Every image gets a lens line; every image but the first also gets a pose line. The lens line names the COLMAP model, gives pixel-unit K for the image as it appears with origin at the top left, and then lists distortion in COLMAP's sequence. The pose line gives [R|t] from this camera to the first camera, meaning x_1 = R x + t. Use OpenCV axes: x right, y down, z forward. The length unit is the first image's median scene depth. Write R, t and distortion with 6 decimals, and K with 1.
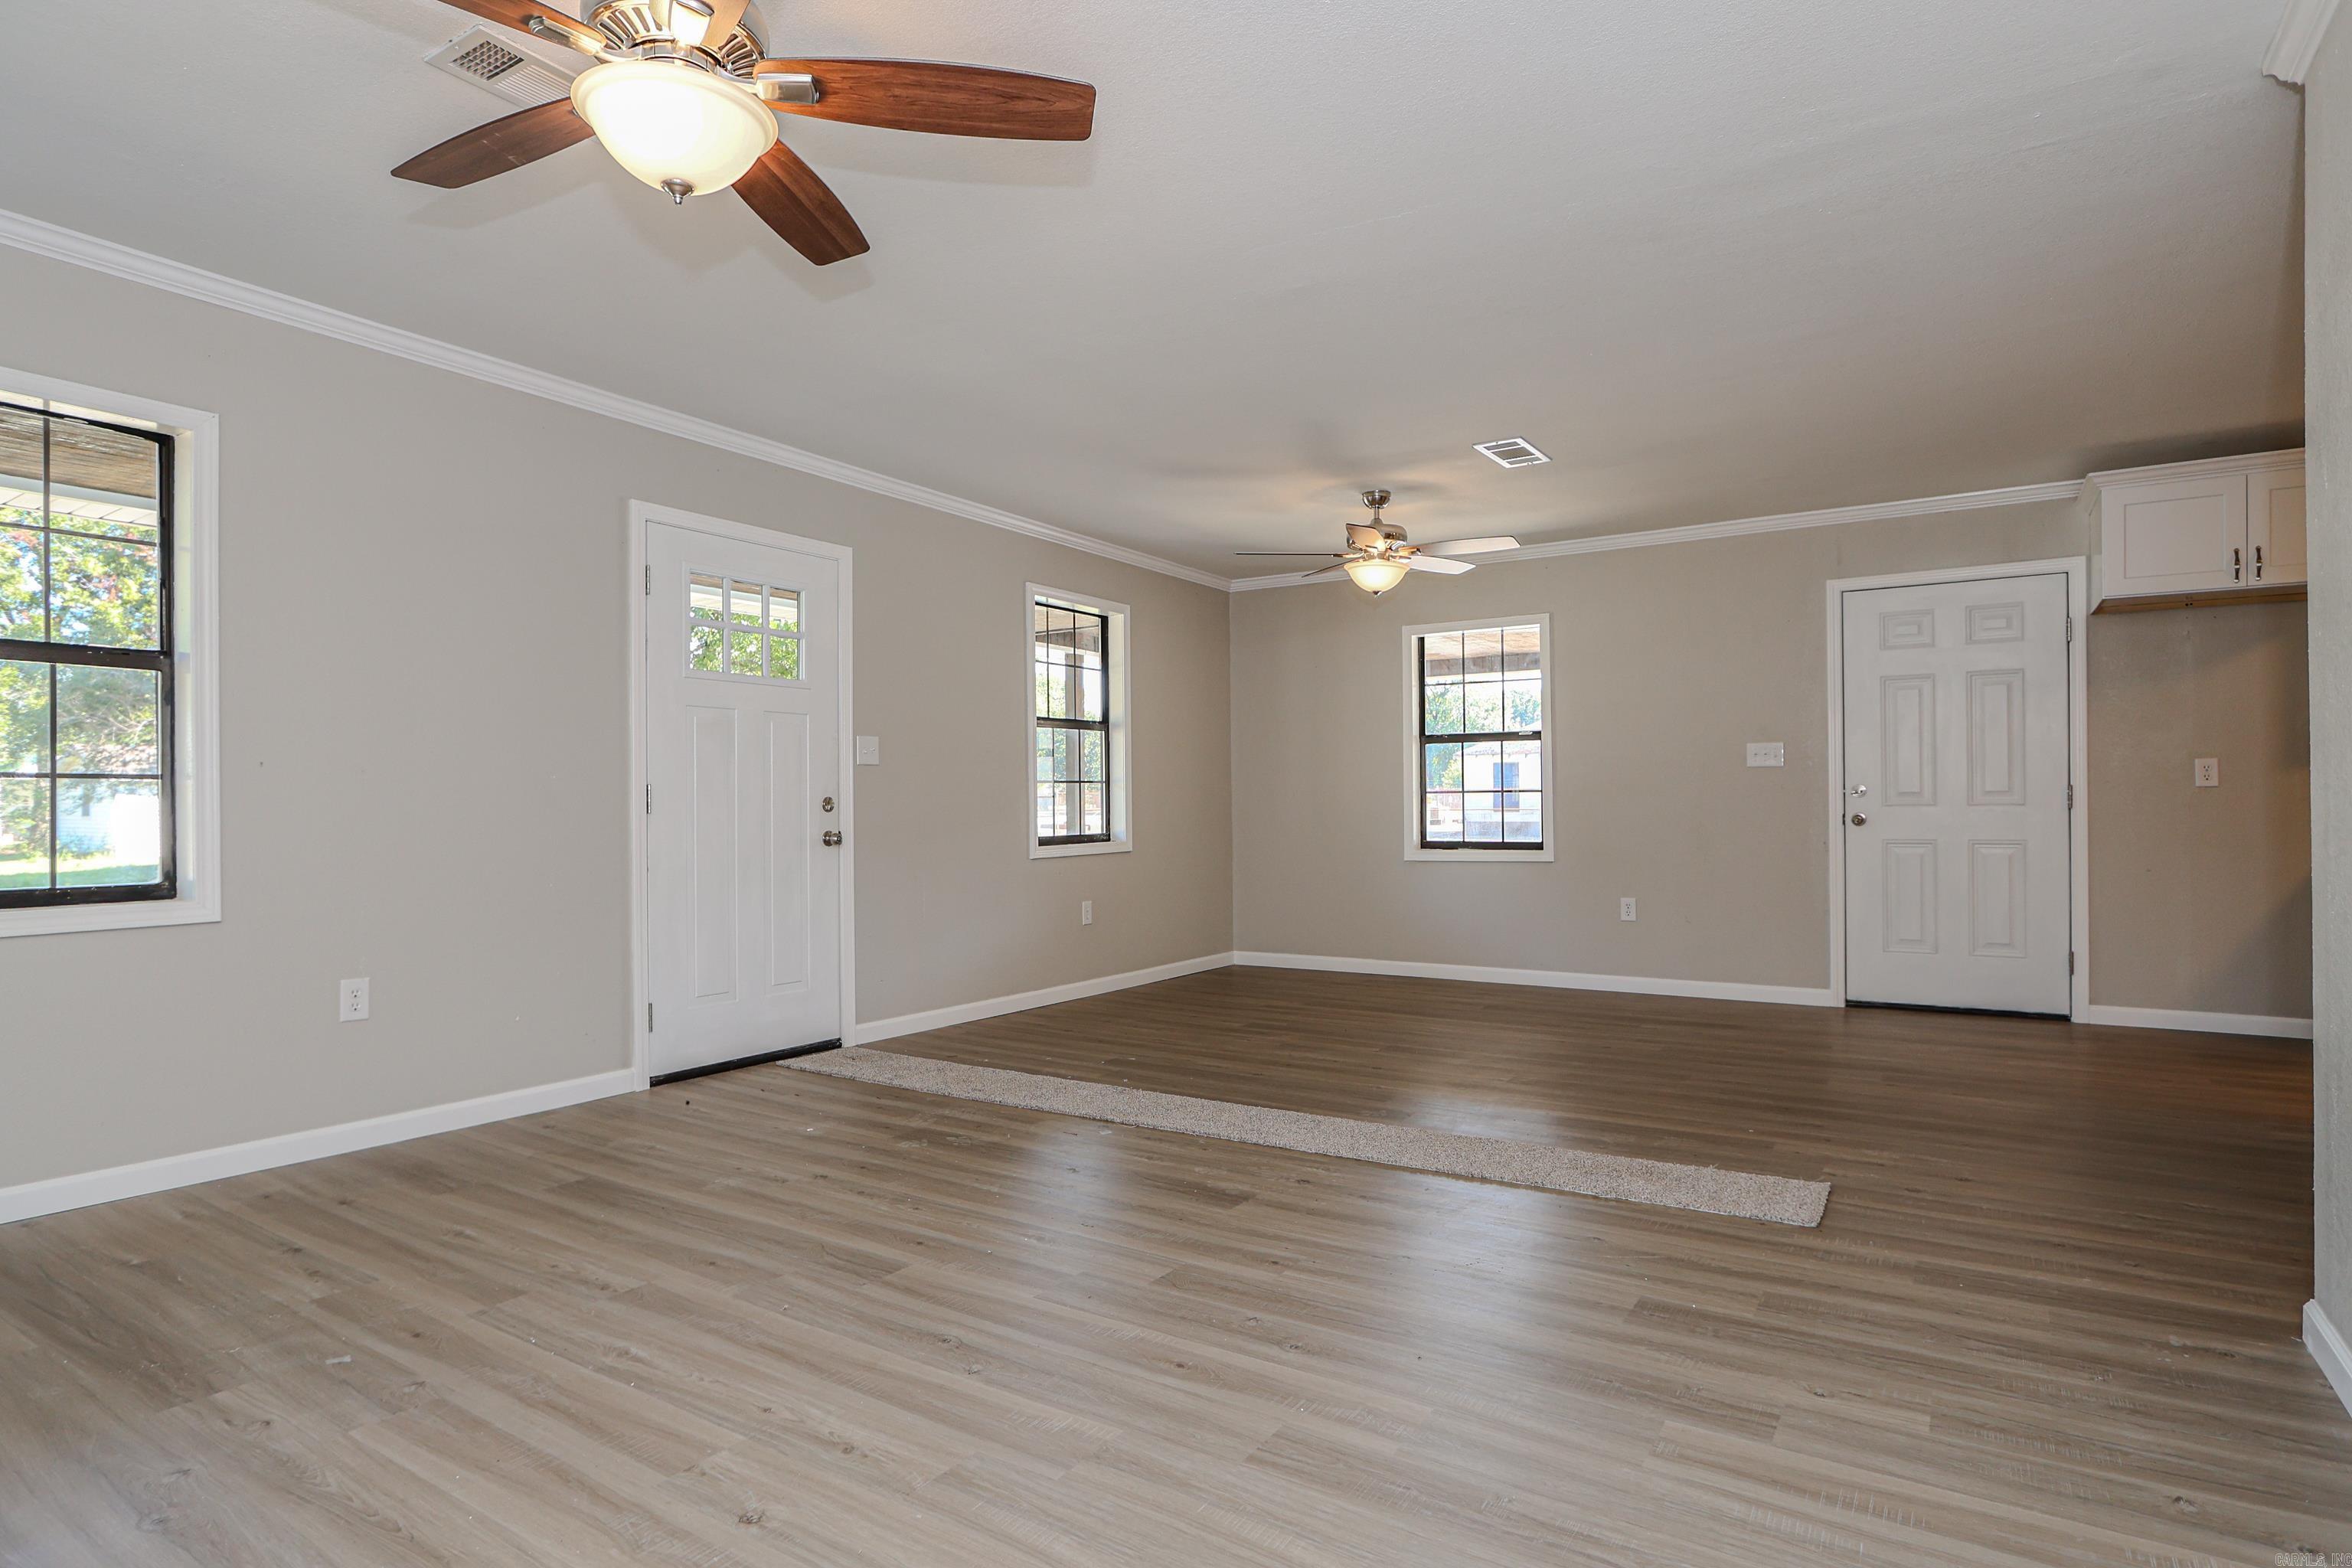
lens RADIAL K [[1222.5, 0, 1226.2], [0, 1222.5, 803.5], [0, 0, 1]] dist [-0.014841, -0.005330]
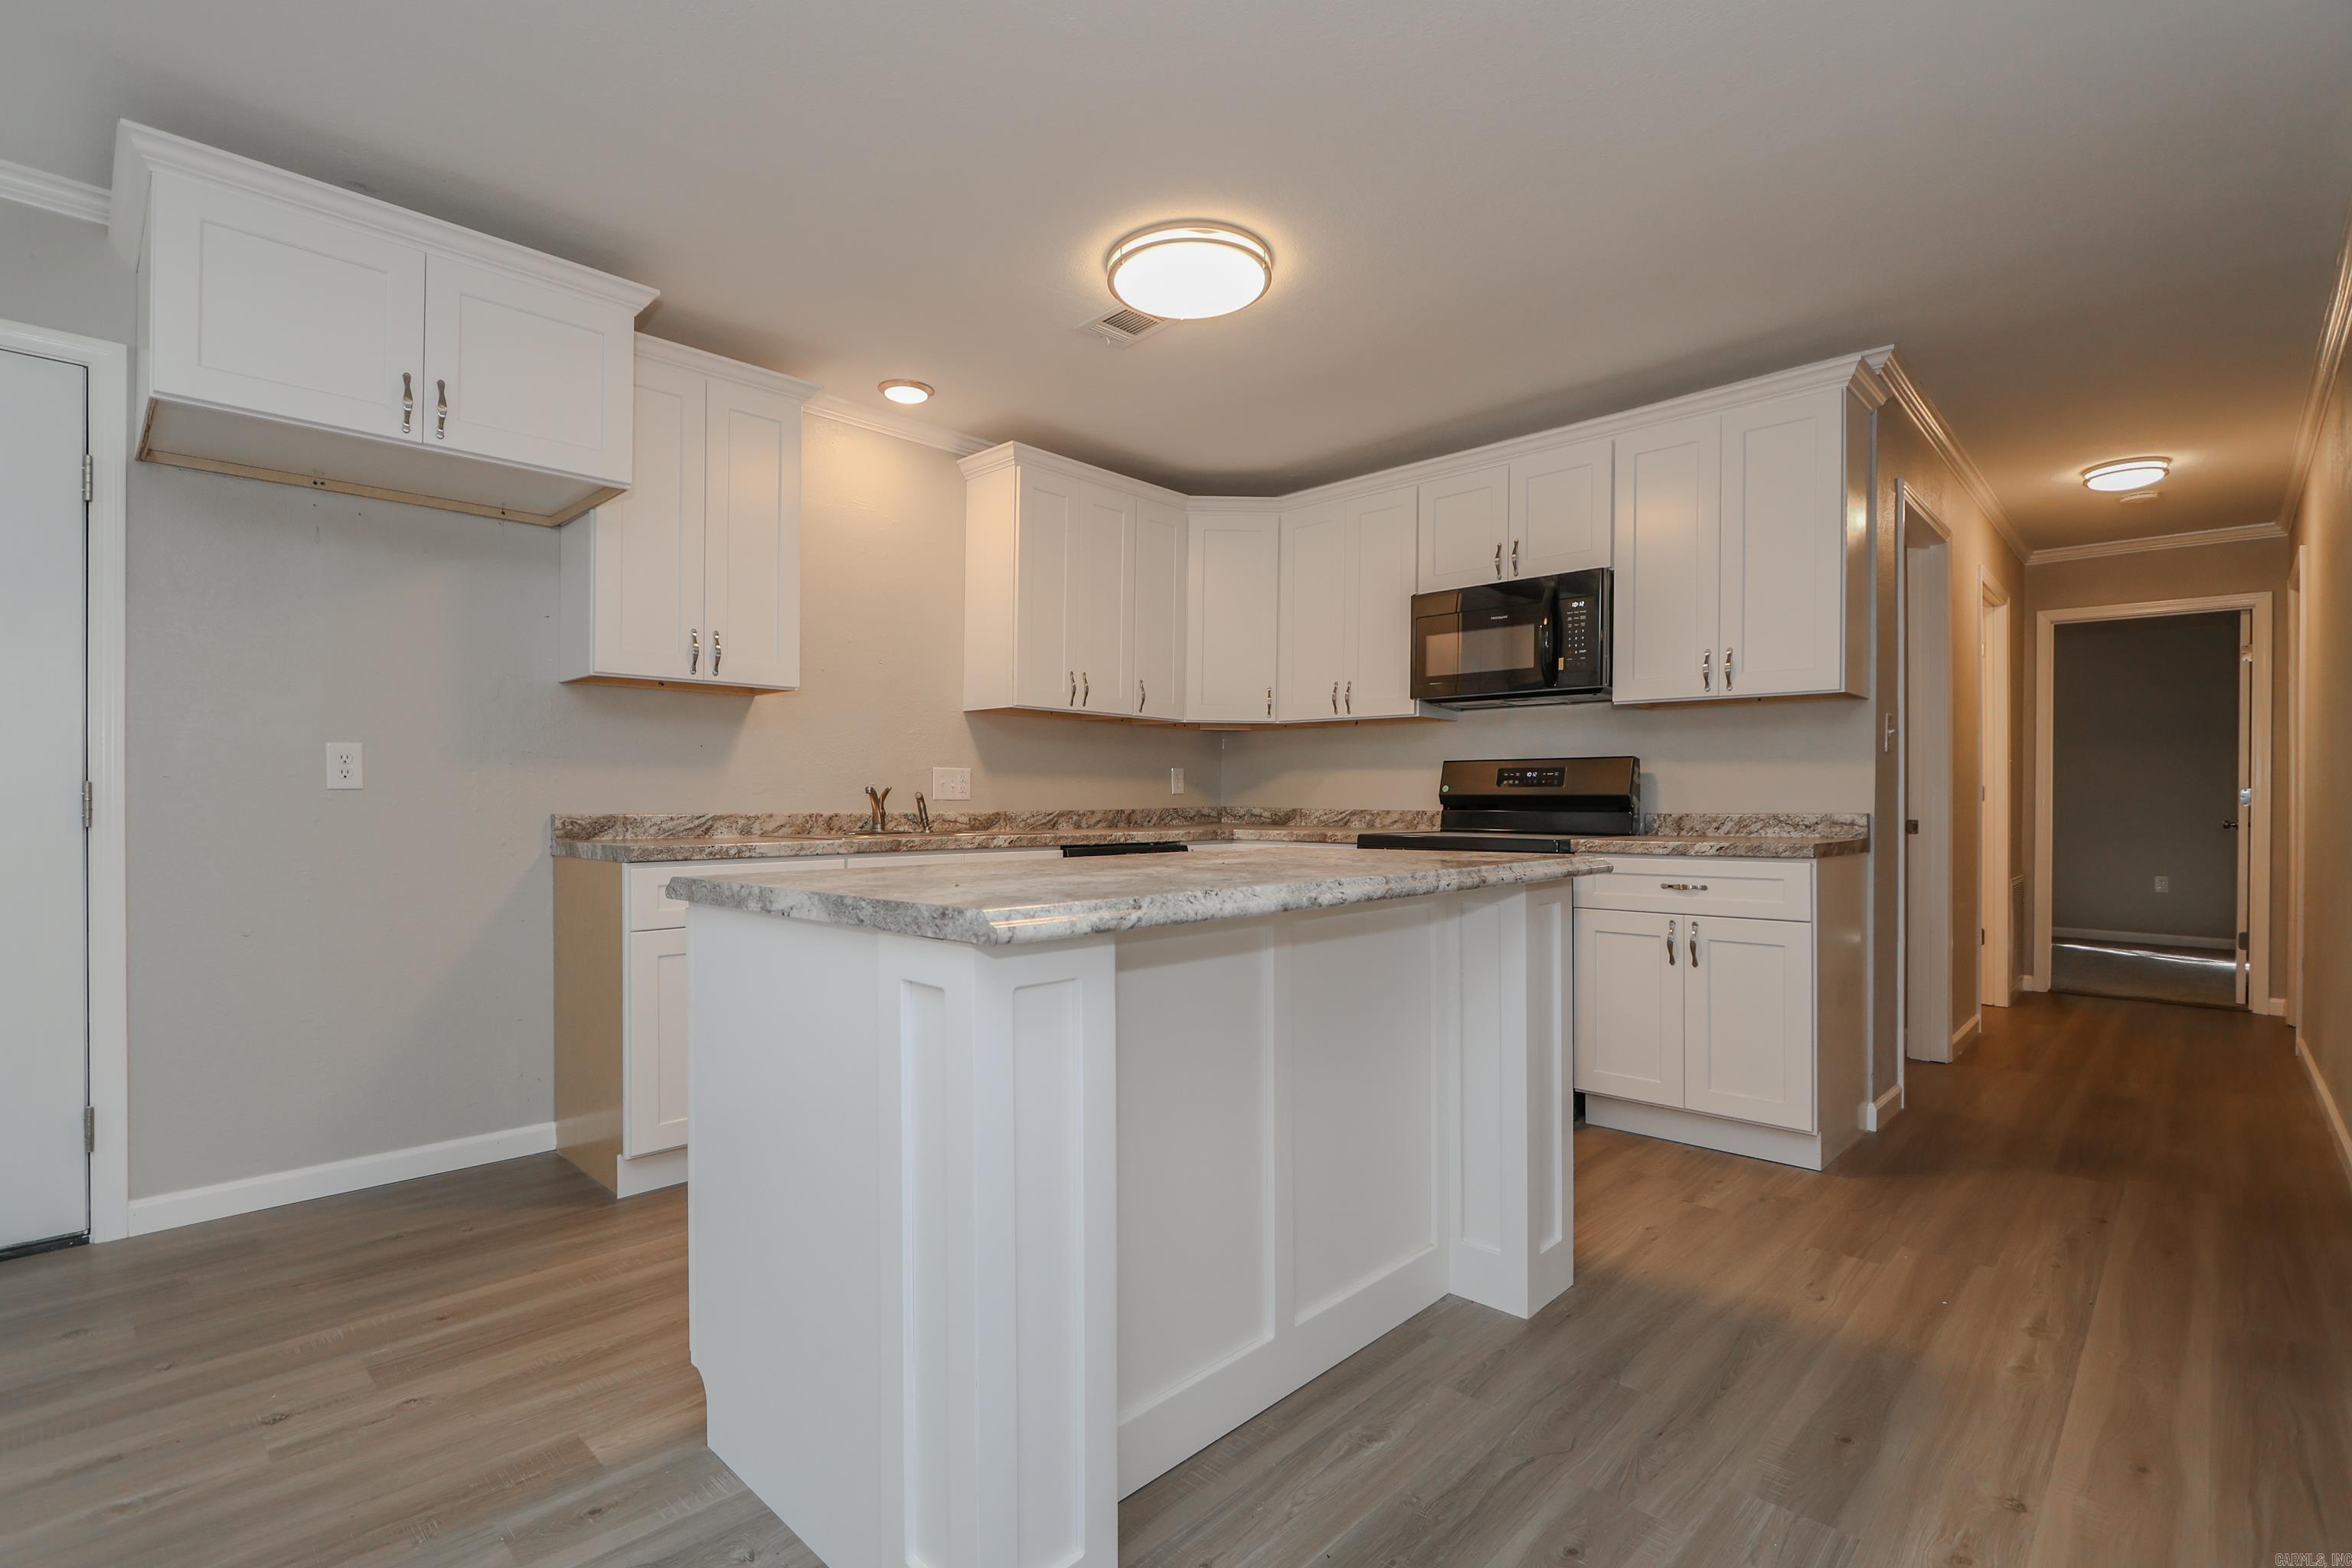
lens RADIAL K [[1095.0, 0, 1152.4], [0, 1095.0, 801.2], [0, 0, 1]] dist [-0.014315, 0.000878]
pose [[0.220581, 0.015401, 0.975247, 0.348547], [0.015118, 0.999701, -0.019206, 0.008775], [-0.975252, 0.018980, 0.220282, 0.457055]]
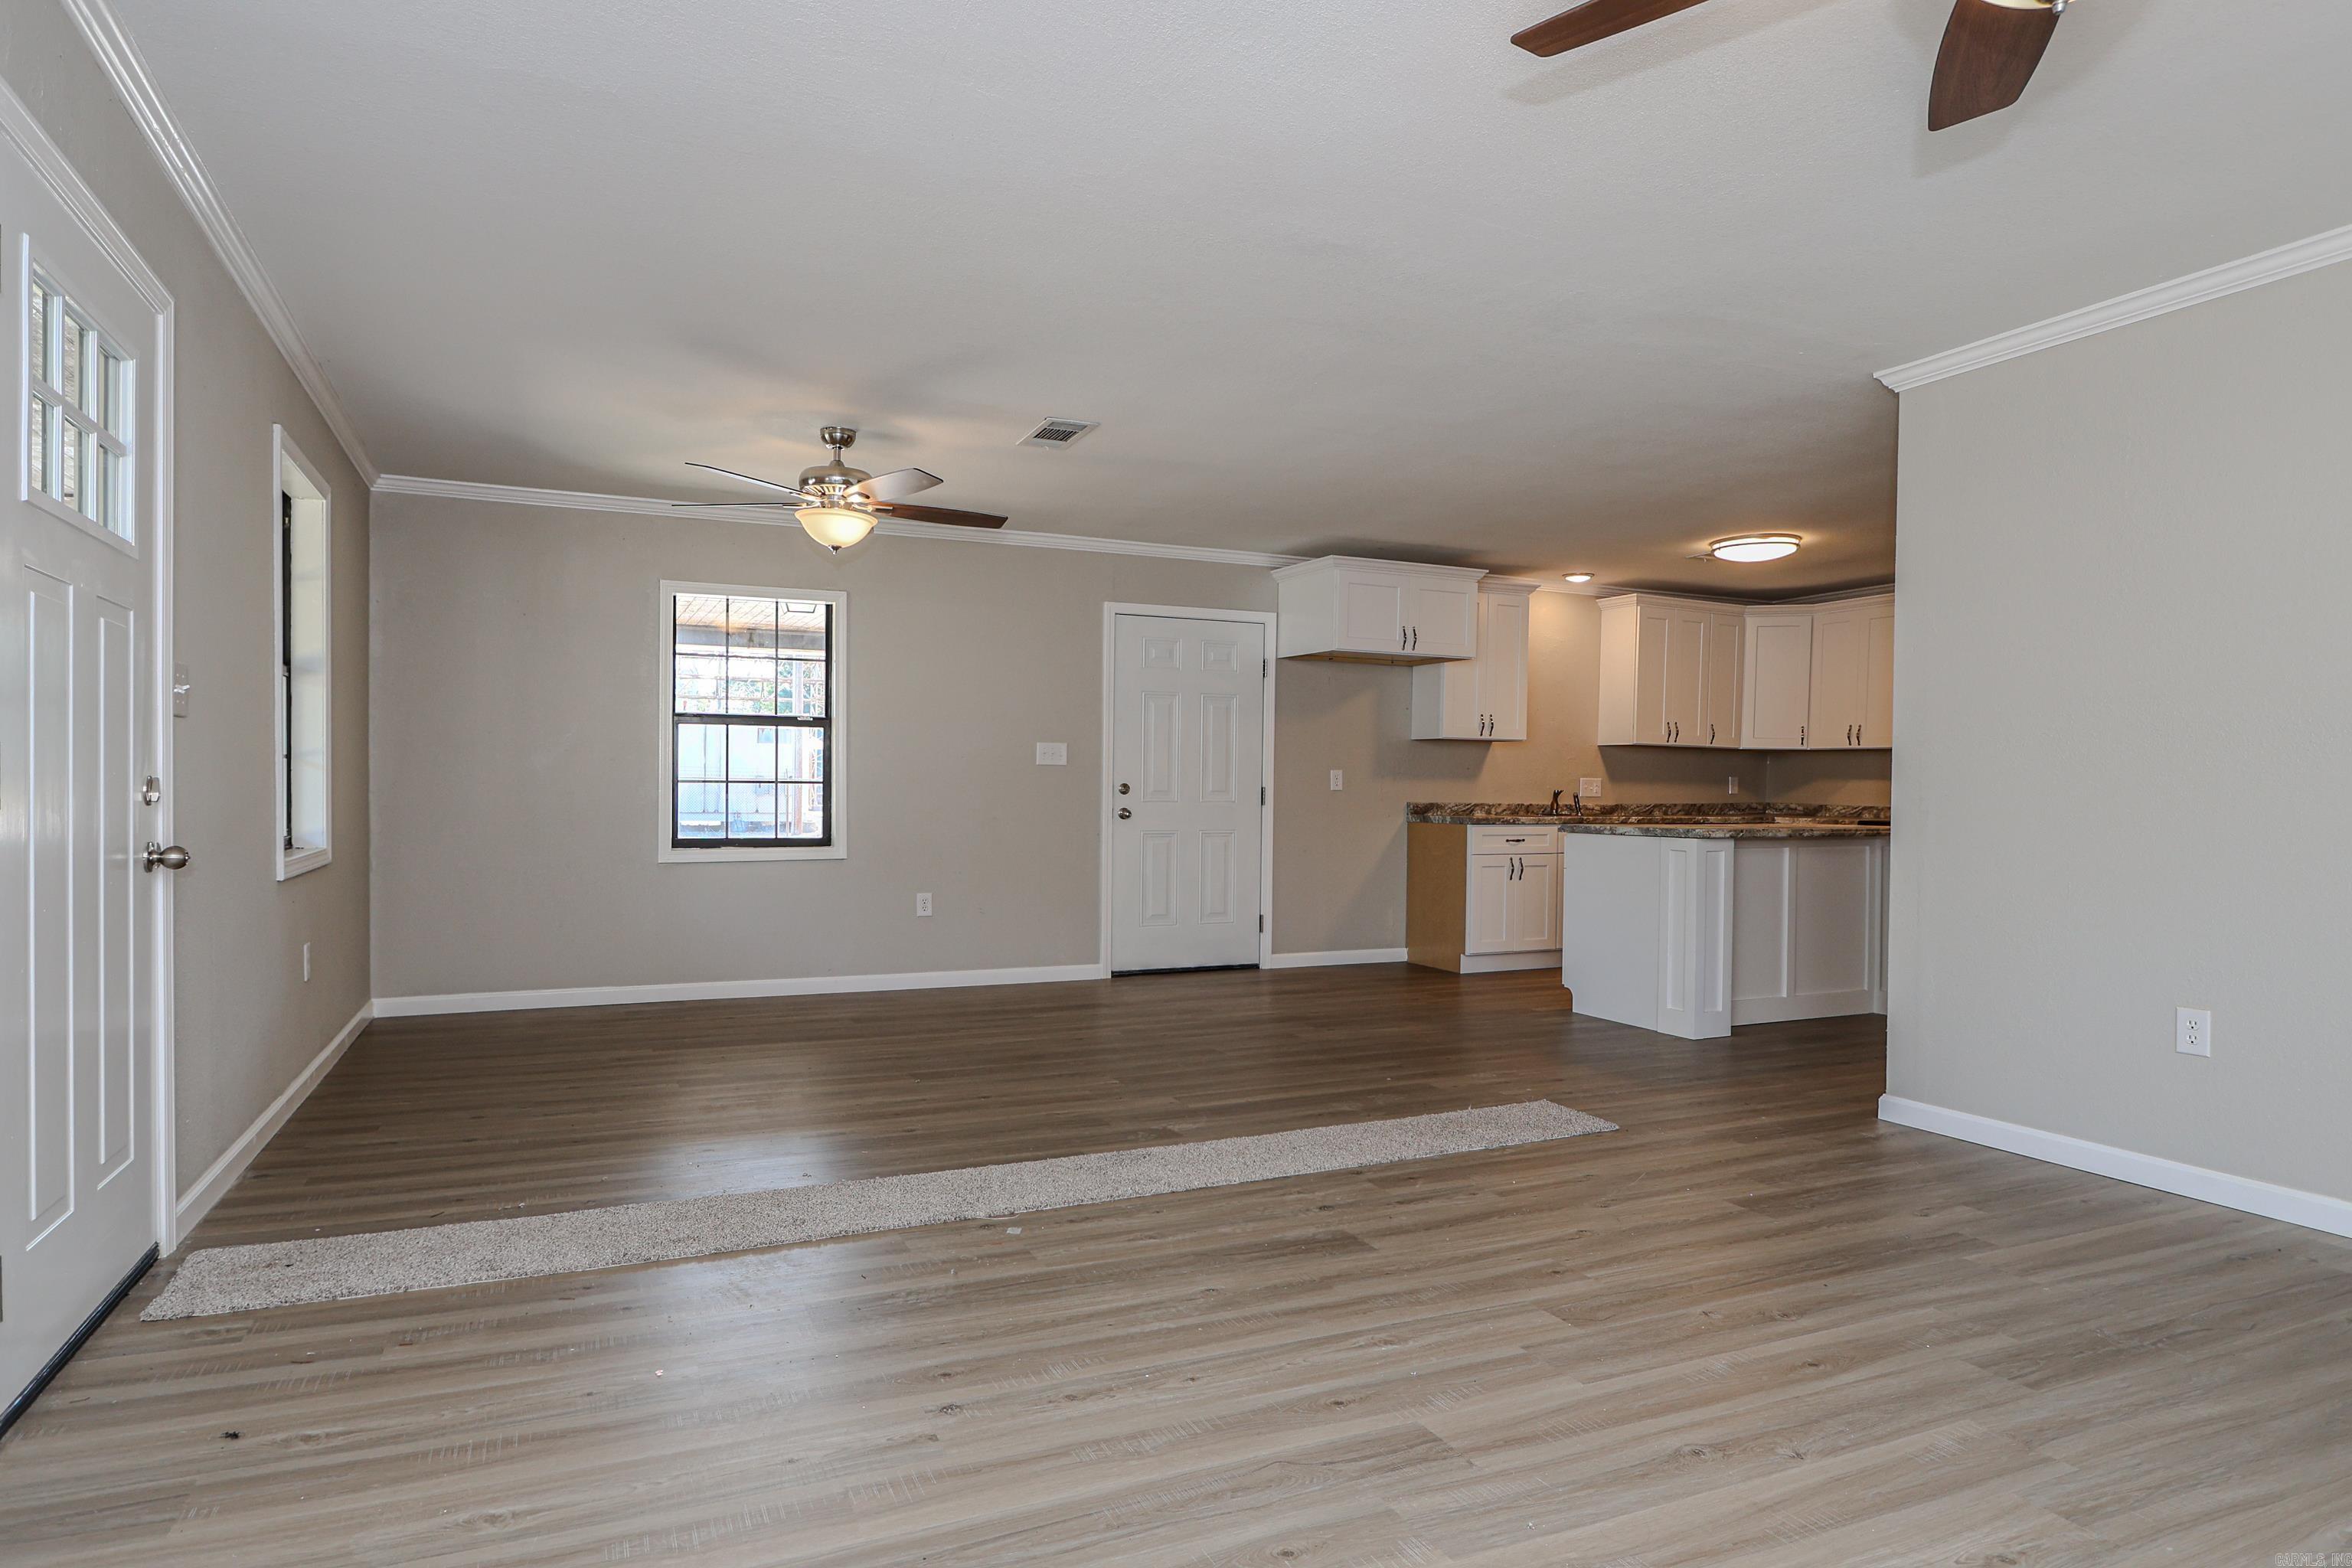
lens RADIAL K [[1222.5, 0, 1169.4], [0, 1222.5, 792.7], [0, 0, 1]] dist [-0.014841, -0.005330]
pose [[0.590117, 0.011957, 0.807229, -0.417473], [-0.009046, 0.999925, -0.008198, 0.003059], [-0.807267, -0.002465, 0.590181, 0.306178]]
